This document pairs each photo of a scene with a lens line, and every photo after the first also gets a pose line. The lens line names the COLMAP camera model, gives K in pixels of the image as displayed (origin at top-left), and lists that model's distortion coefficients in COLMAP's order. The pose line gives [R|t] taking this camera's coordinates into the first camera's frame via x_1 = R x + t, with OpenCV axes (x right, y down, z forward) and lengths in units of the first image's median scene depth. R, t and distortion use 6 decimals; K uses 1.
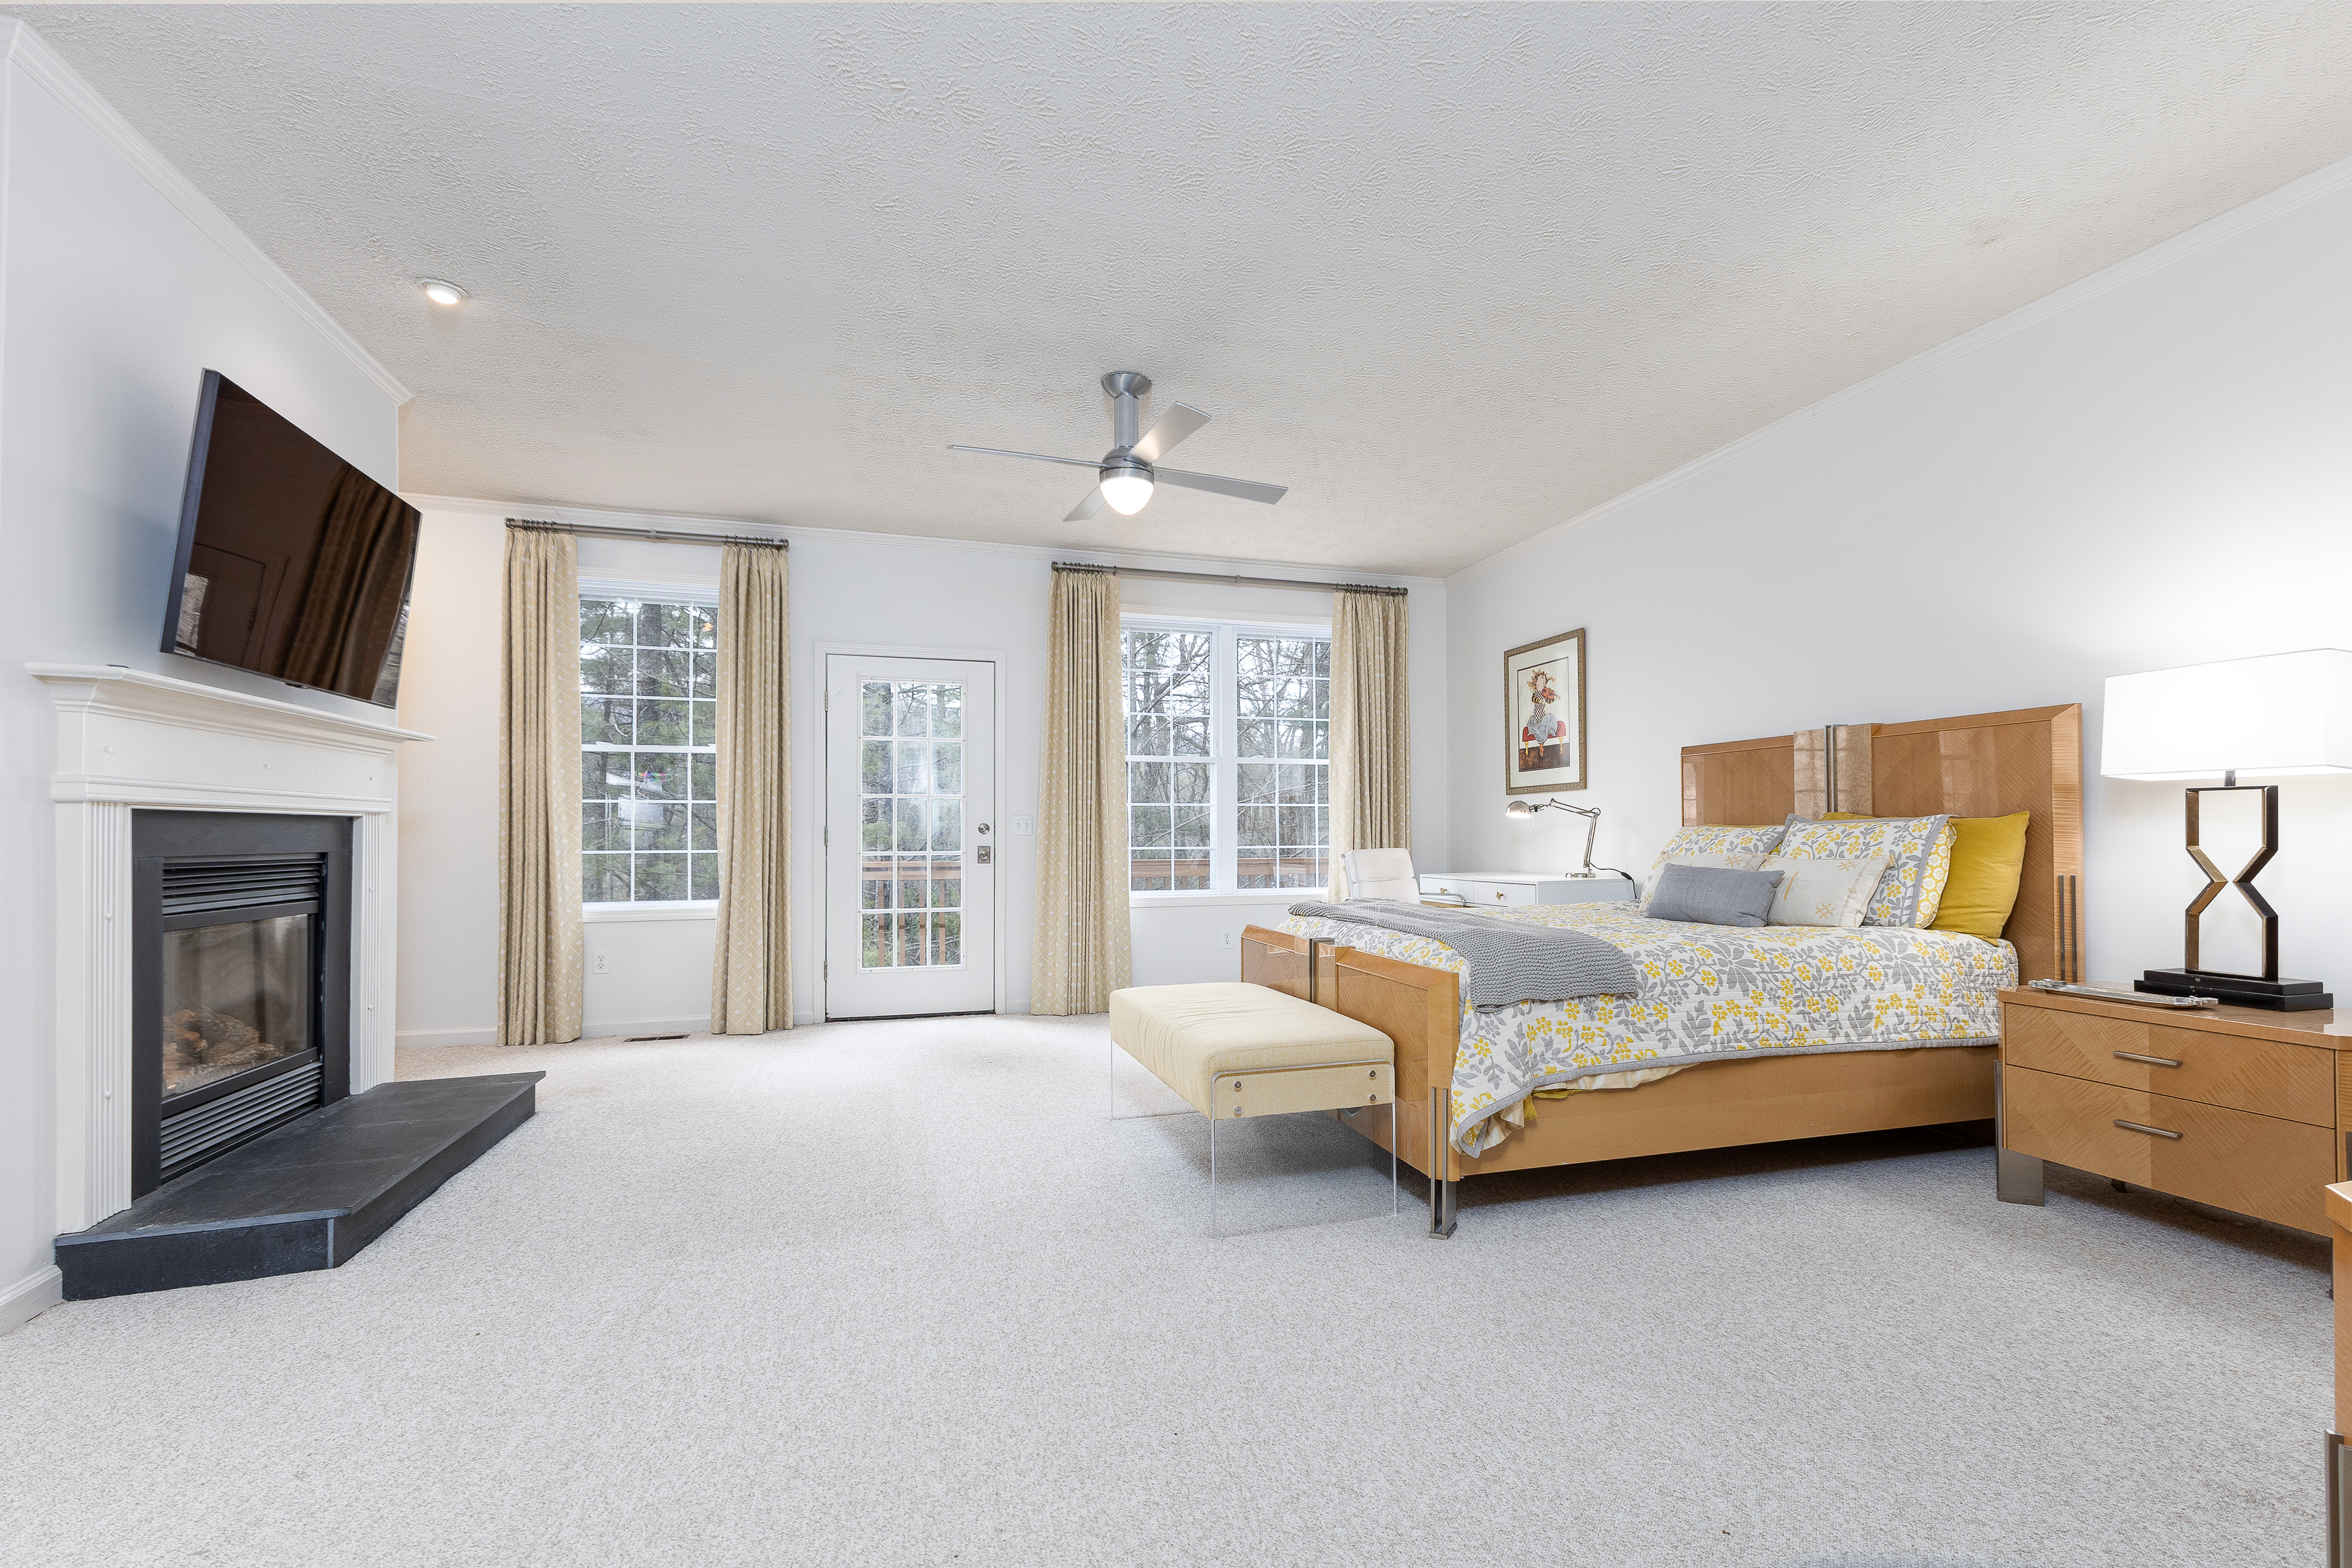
lens RADIAL K [[1080.1, 0, 1214.8], [0, 1080.1, 831.0], [0, 0, 1]] dist [0.002209, -0.000259]
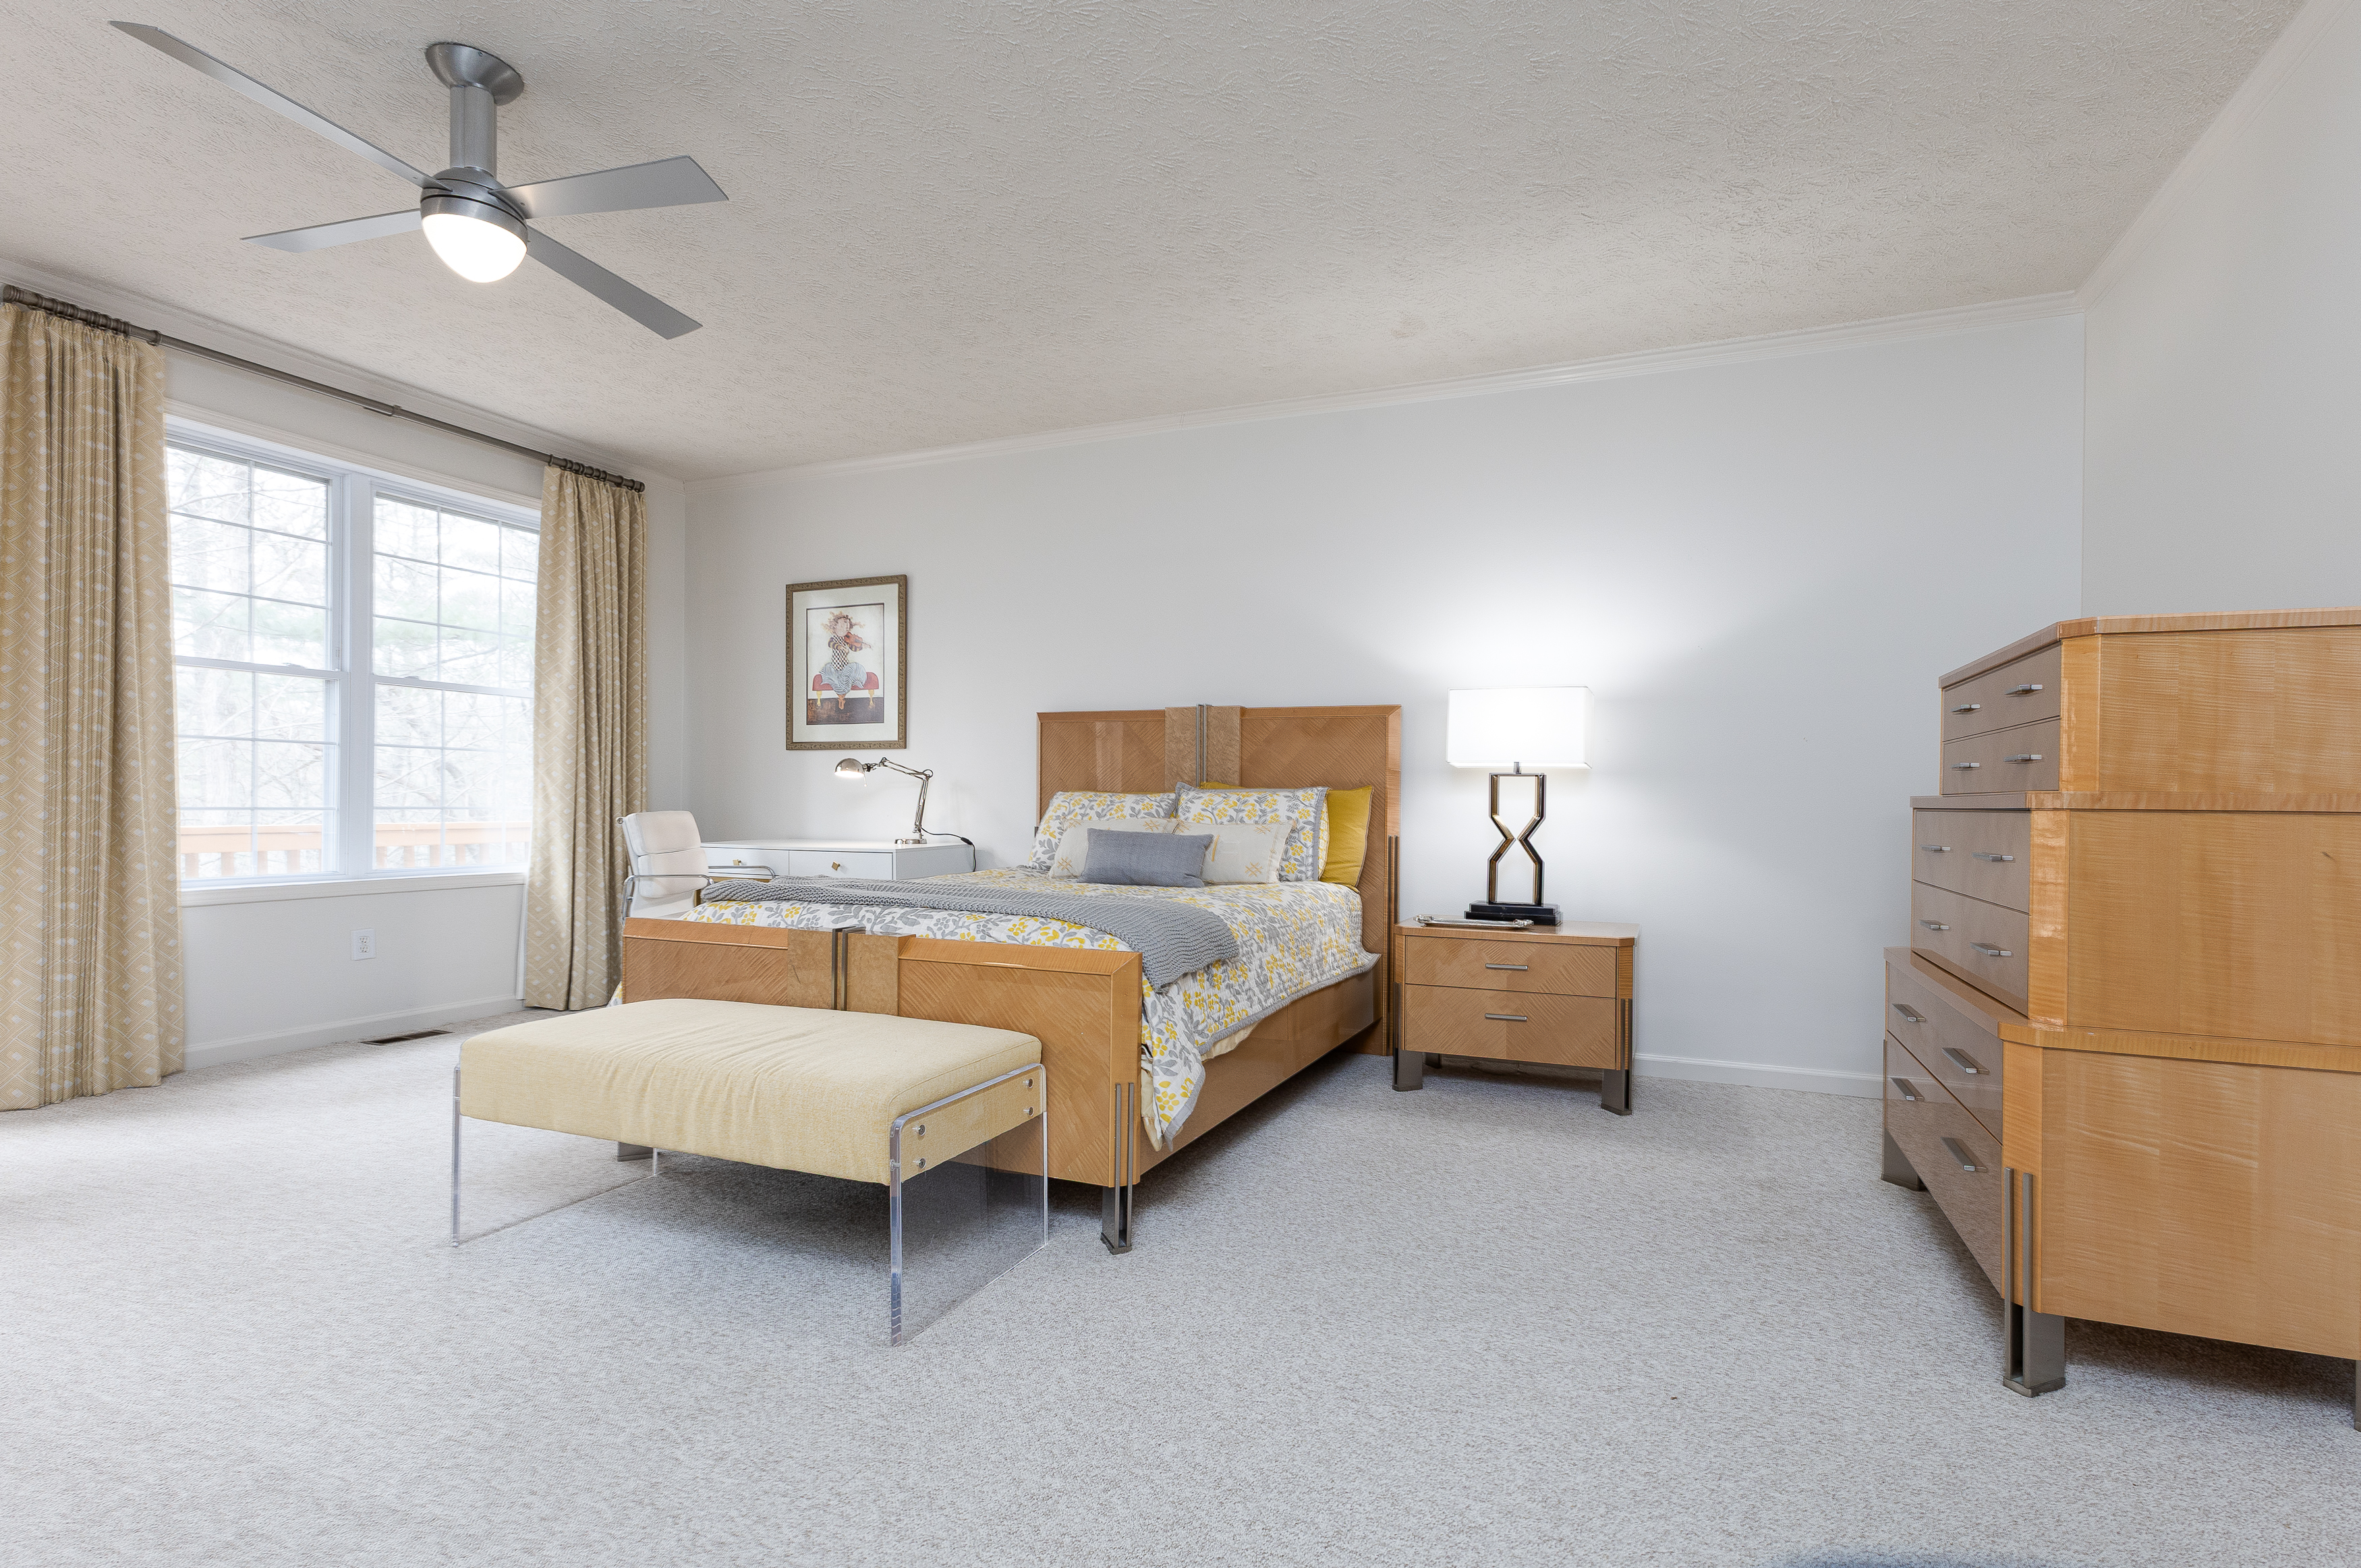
lens RADIAL K [[1104.4, 0, 1244.5], [0, 1104.4, 815.9], [0, 0, 1]] dist [0.003636, 0.000285]
pose [[0.630647, 0.001726, 0.776068, -0.362582], [-0.018195, 0.999756, 0.012562, 0.003112], [-0.775857, -0.022042, 0.630524, 0.293623]]
